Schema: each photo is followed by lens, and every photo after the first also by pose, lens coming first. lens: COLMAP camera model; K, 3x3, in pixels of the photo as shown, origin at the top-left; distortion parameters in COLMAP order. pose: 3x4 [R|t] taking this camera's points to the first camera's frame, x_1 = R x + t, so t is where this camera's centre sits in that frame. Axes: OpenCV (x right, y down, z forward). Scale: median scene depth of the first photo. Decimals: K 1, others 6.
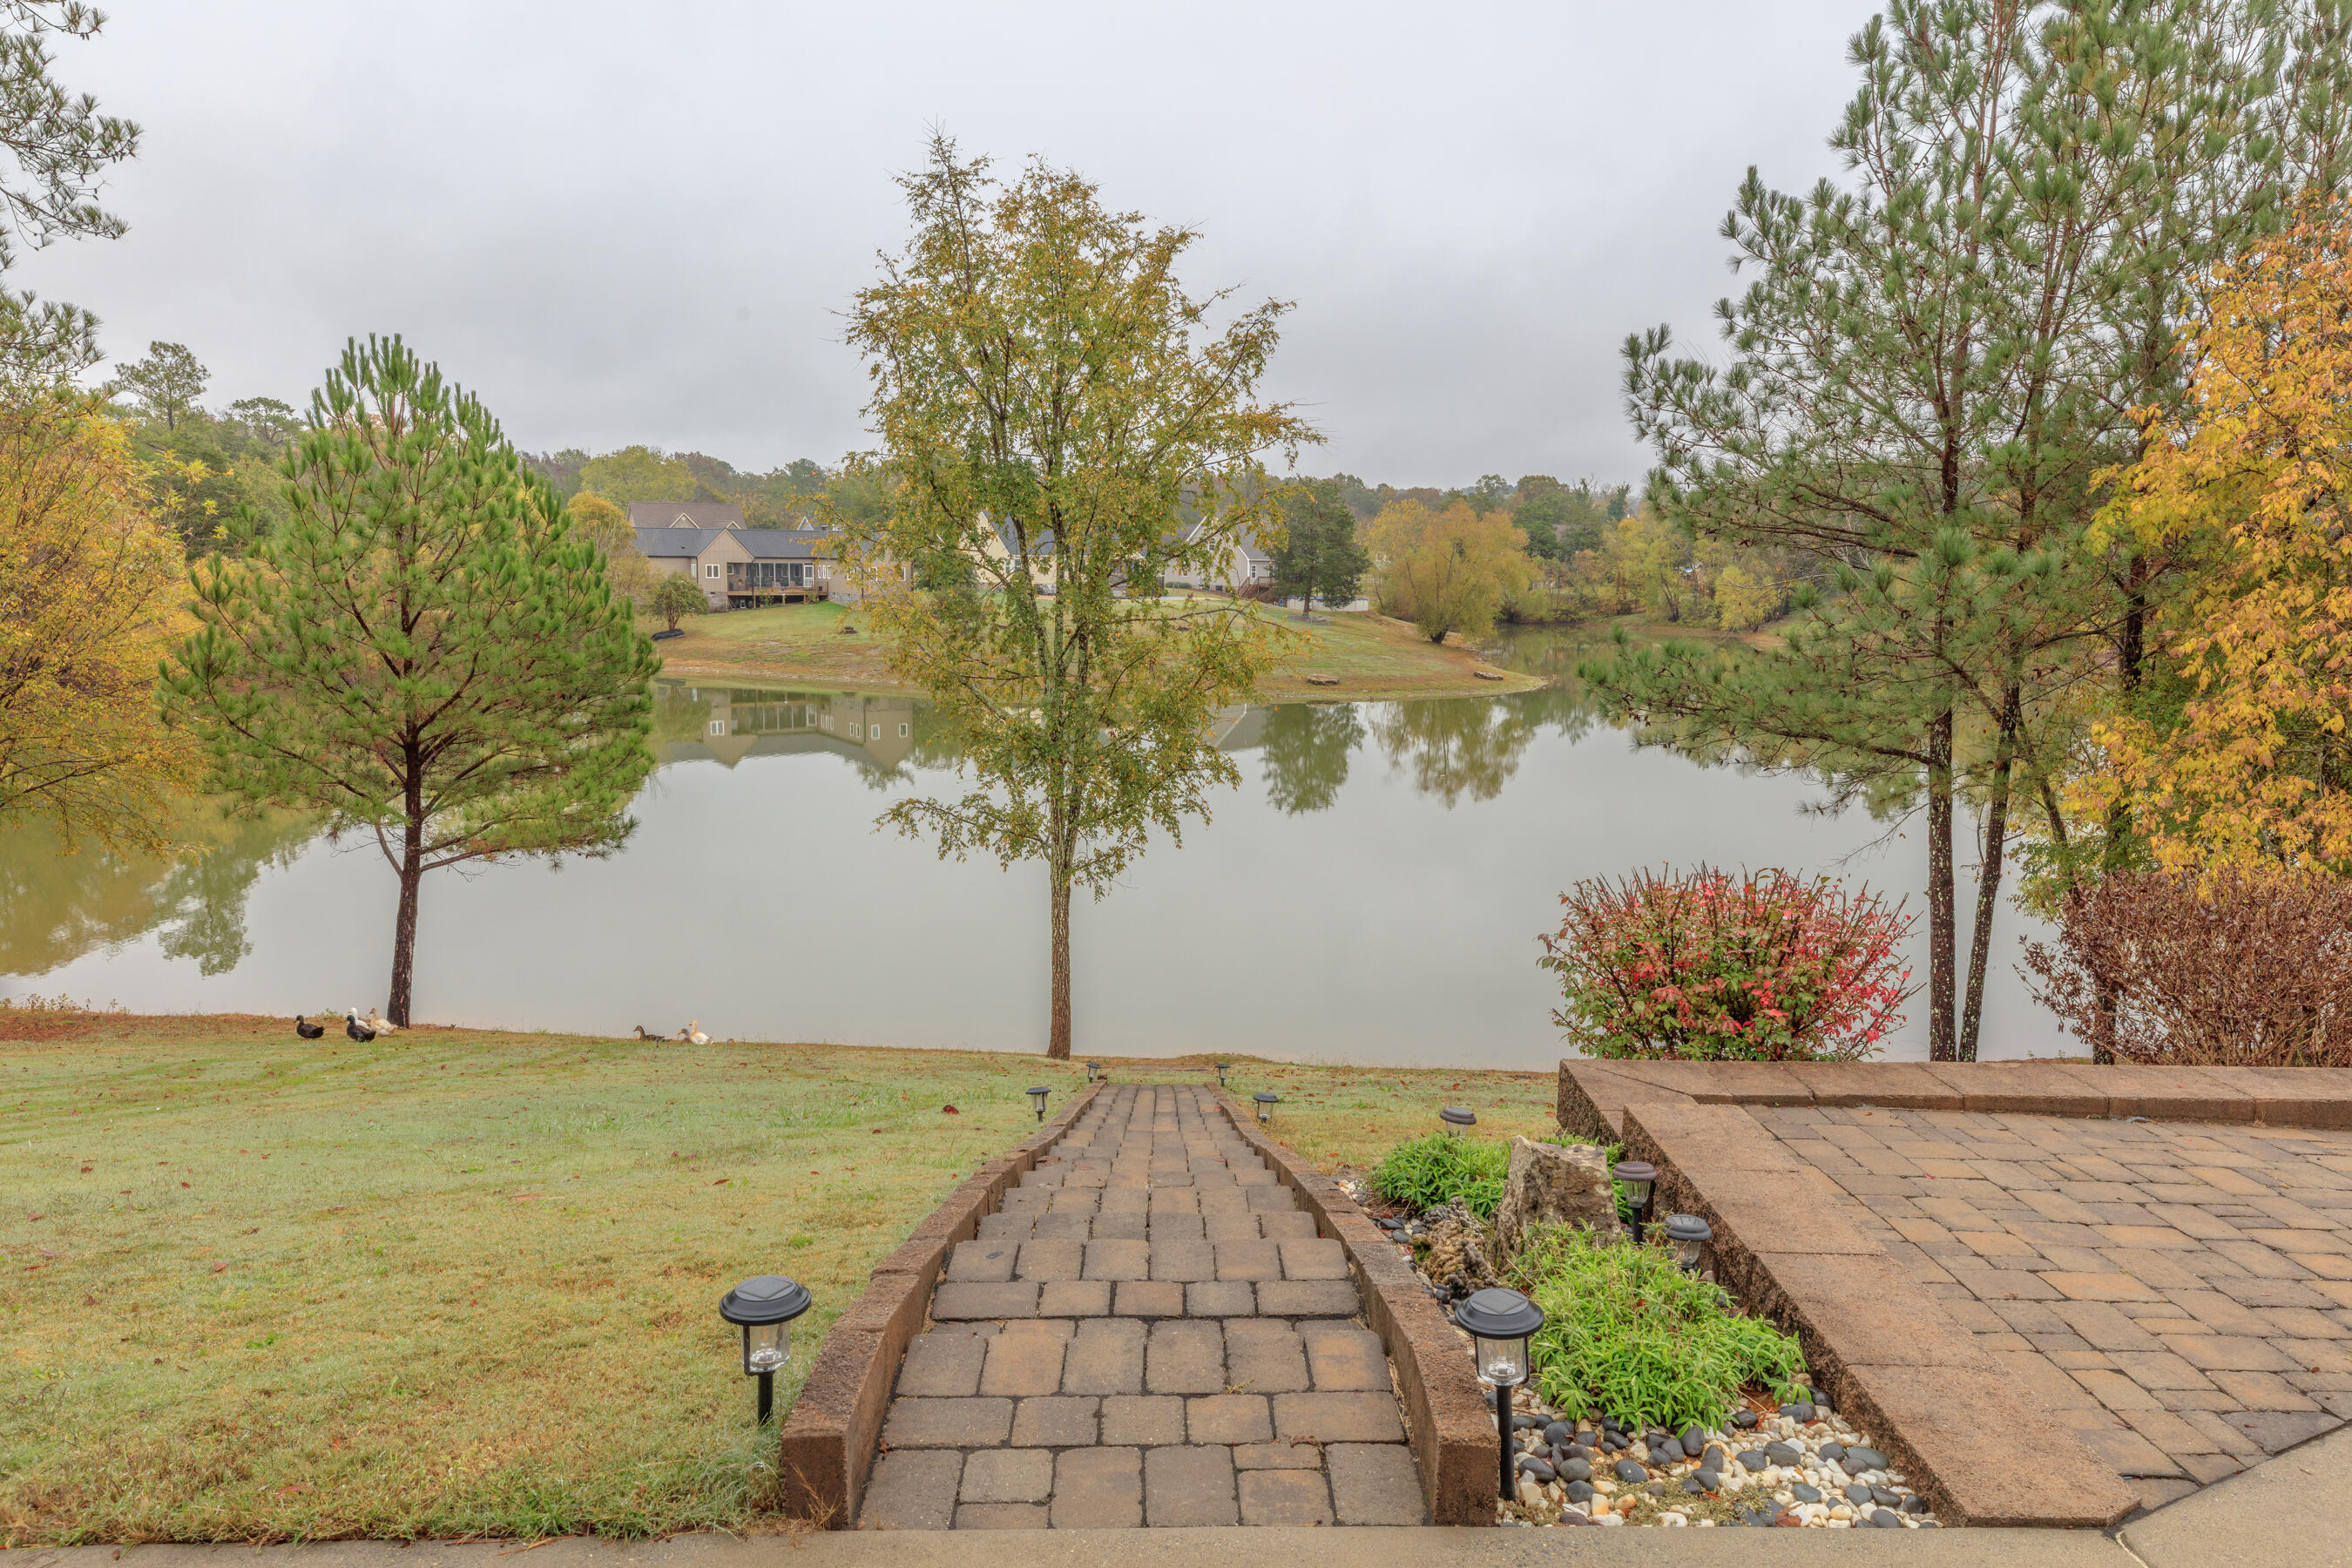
lens RADIAL K [[1511.9, 0, 1206.4], [0, 1511.9, 759.8], [0, 0, 1]] dist [0.009218, 0.000660]
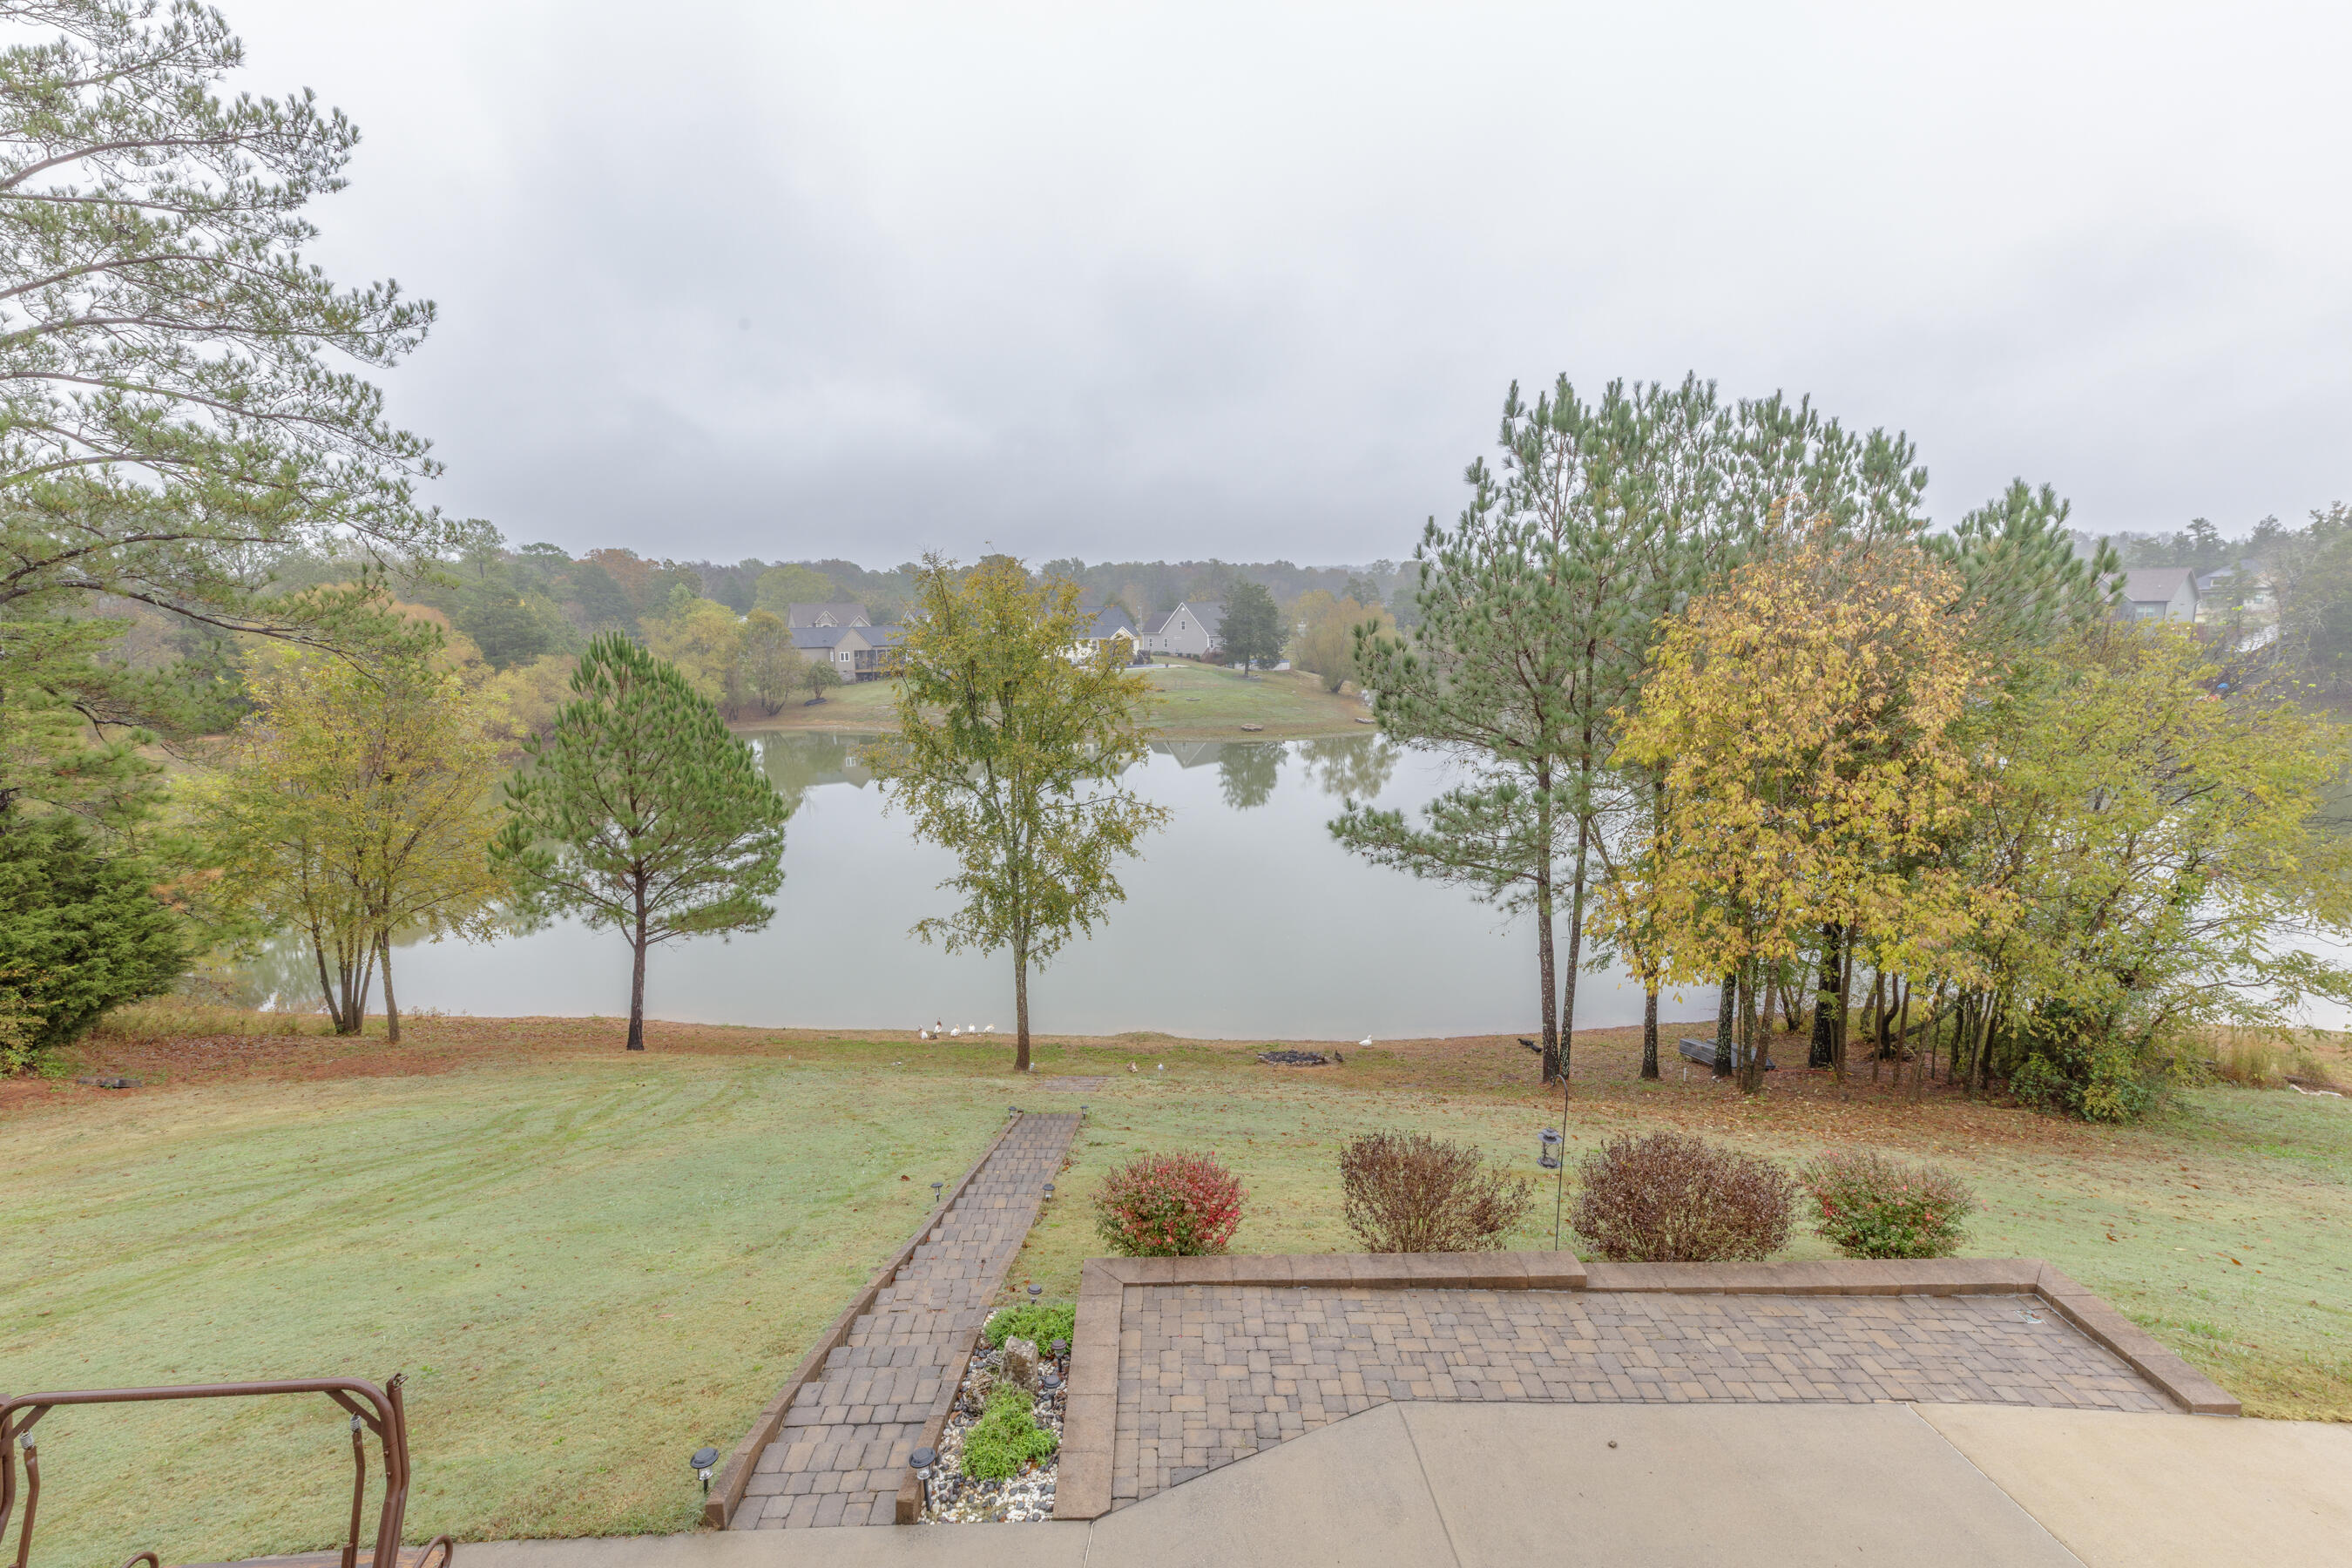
lens RADIAL K [[1045.5, 0, 1182.9], [0, 1045.5, 773.3], [0, 0, 1]] dist [0.002770, 0.001360]
pose [[0.999703, -0.021004, -0.012350, 0.106274], [0.021242, 0.999586, 0.019432, -0.151317], [0.011937, -0.019688, 0.999735, -0.164478]]
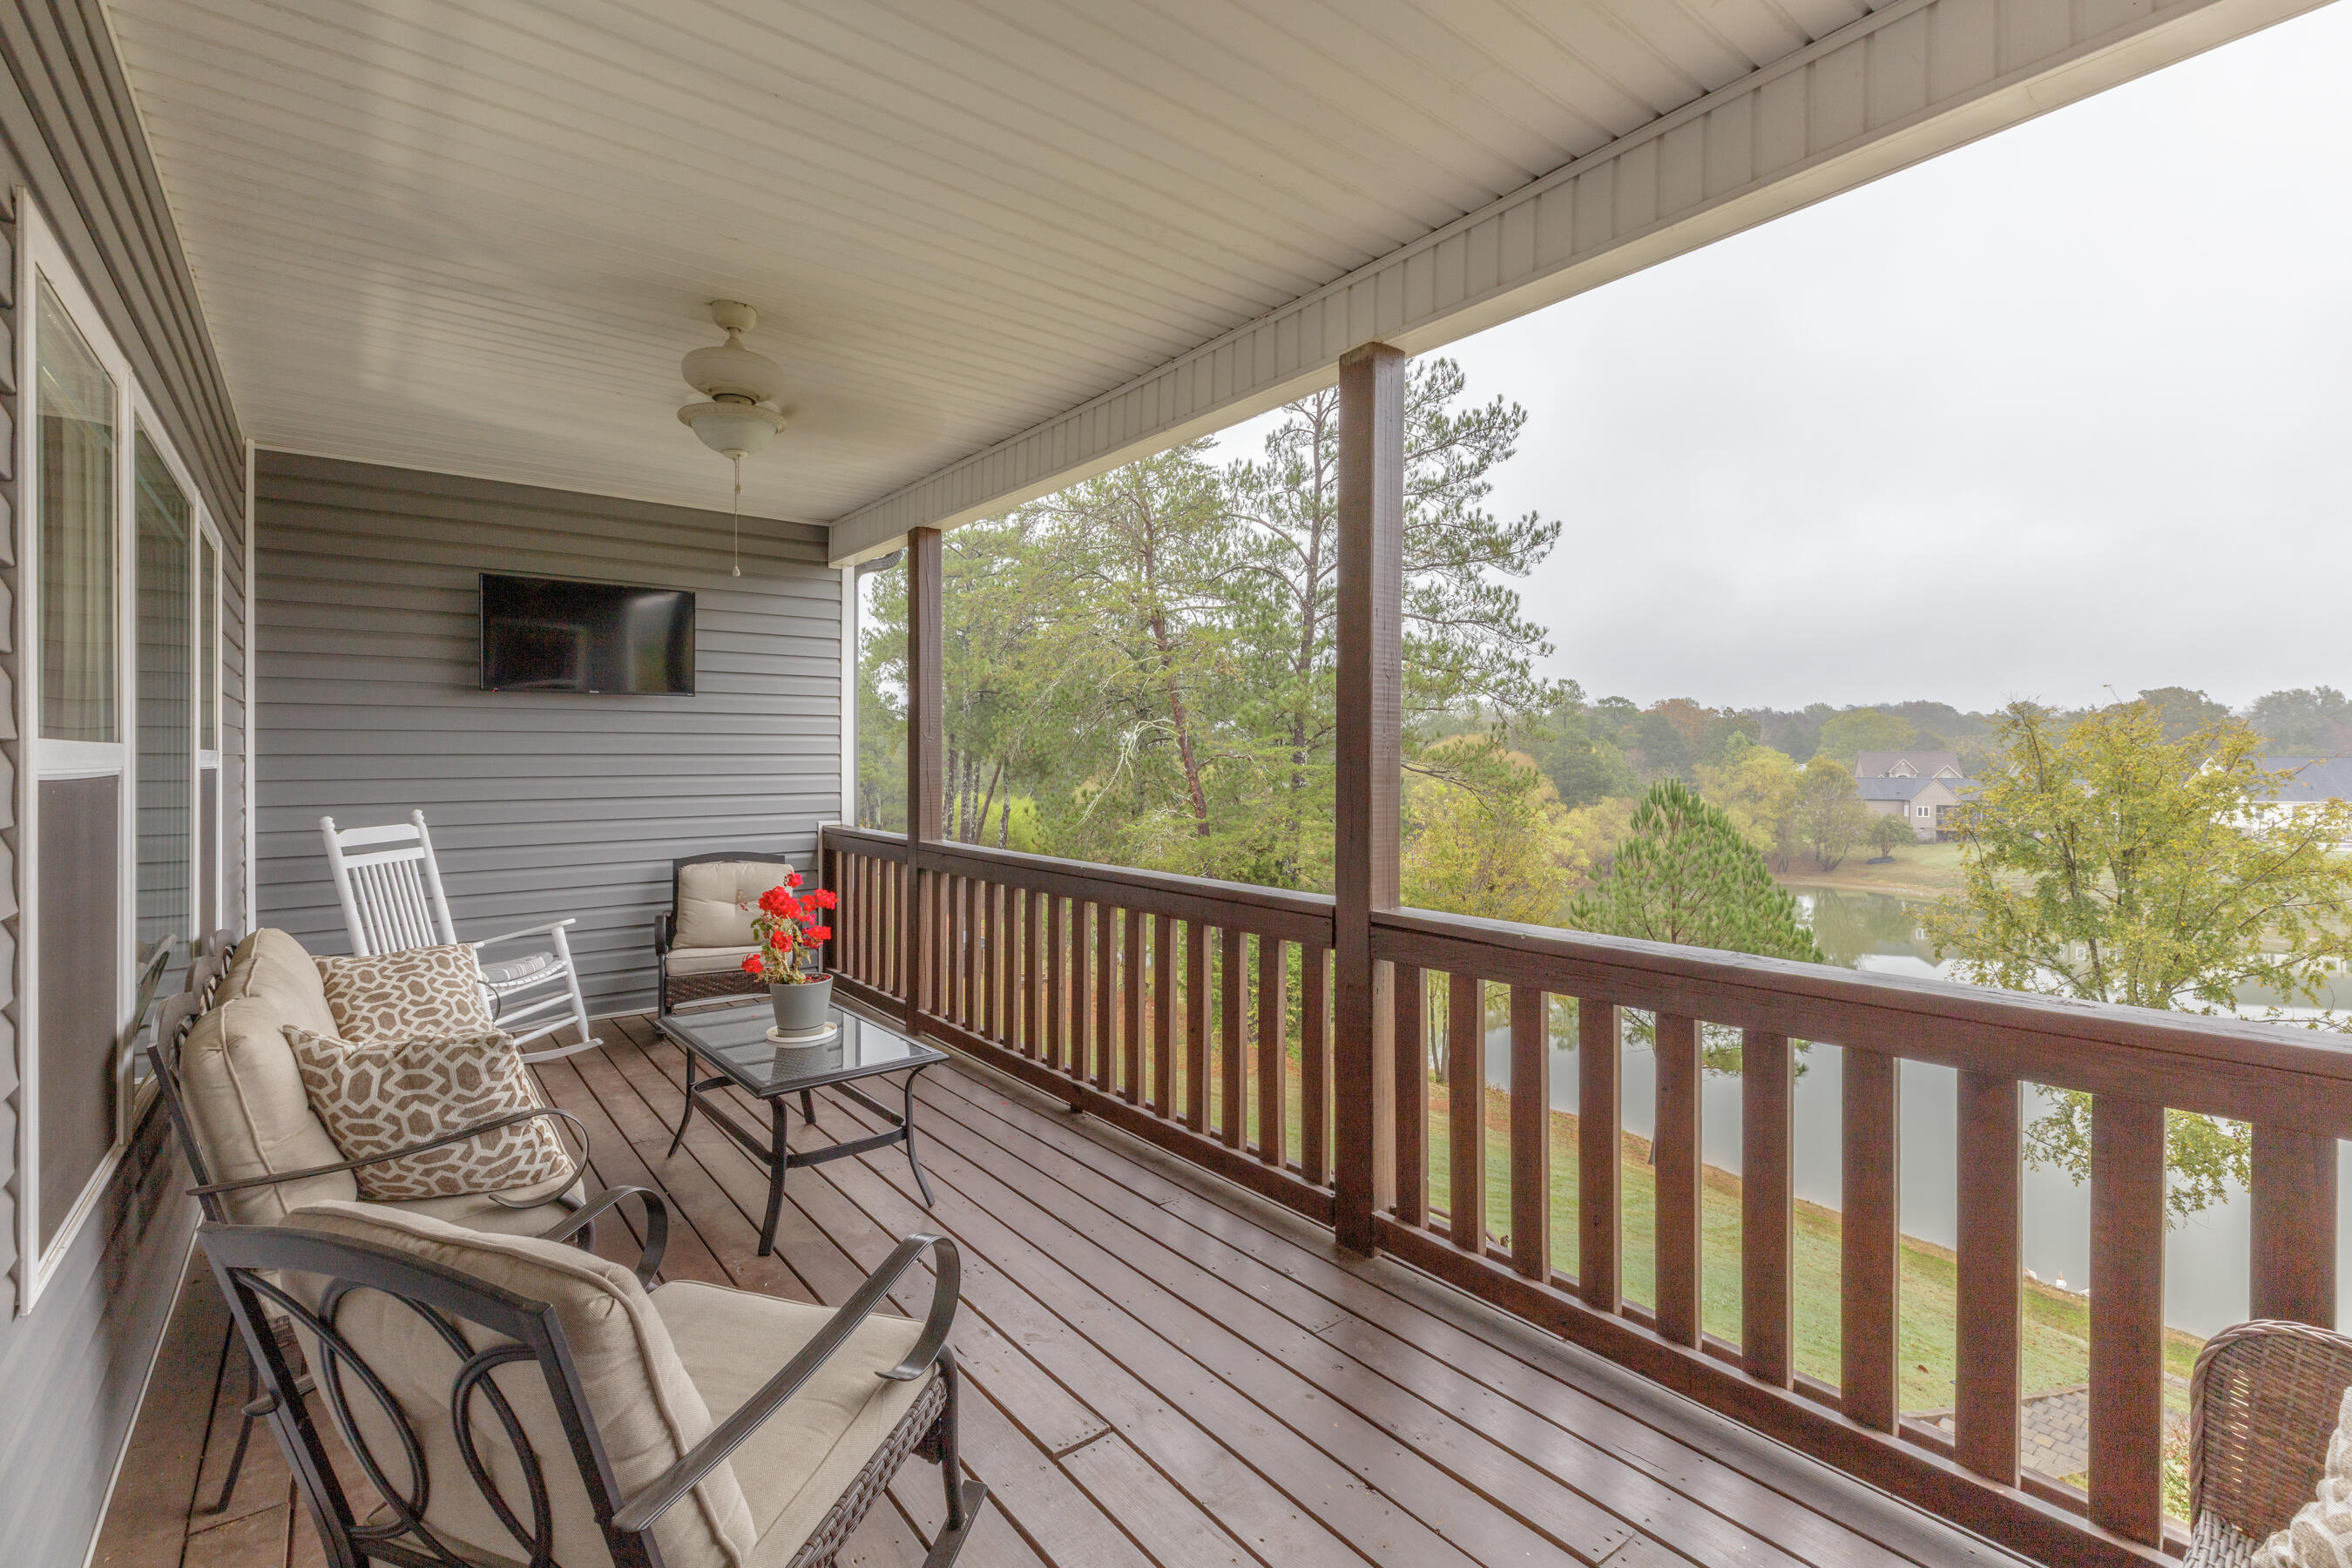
lens RADIAL K [[1061.6, 0, 1189.8], [0, 1061.6, 763.7], [0, 0, 1]] dist [0.001784, -0.000275]
pose [[0.599607, -0.009360, -0.800240, 0.165884], [-0.101959, 0.990890, -0.087986, -0.139768], [0.793773, 0.134348, 0.593190, -0.277378]]
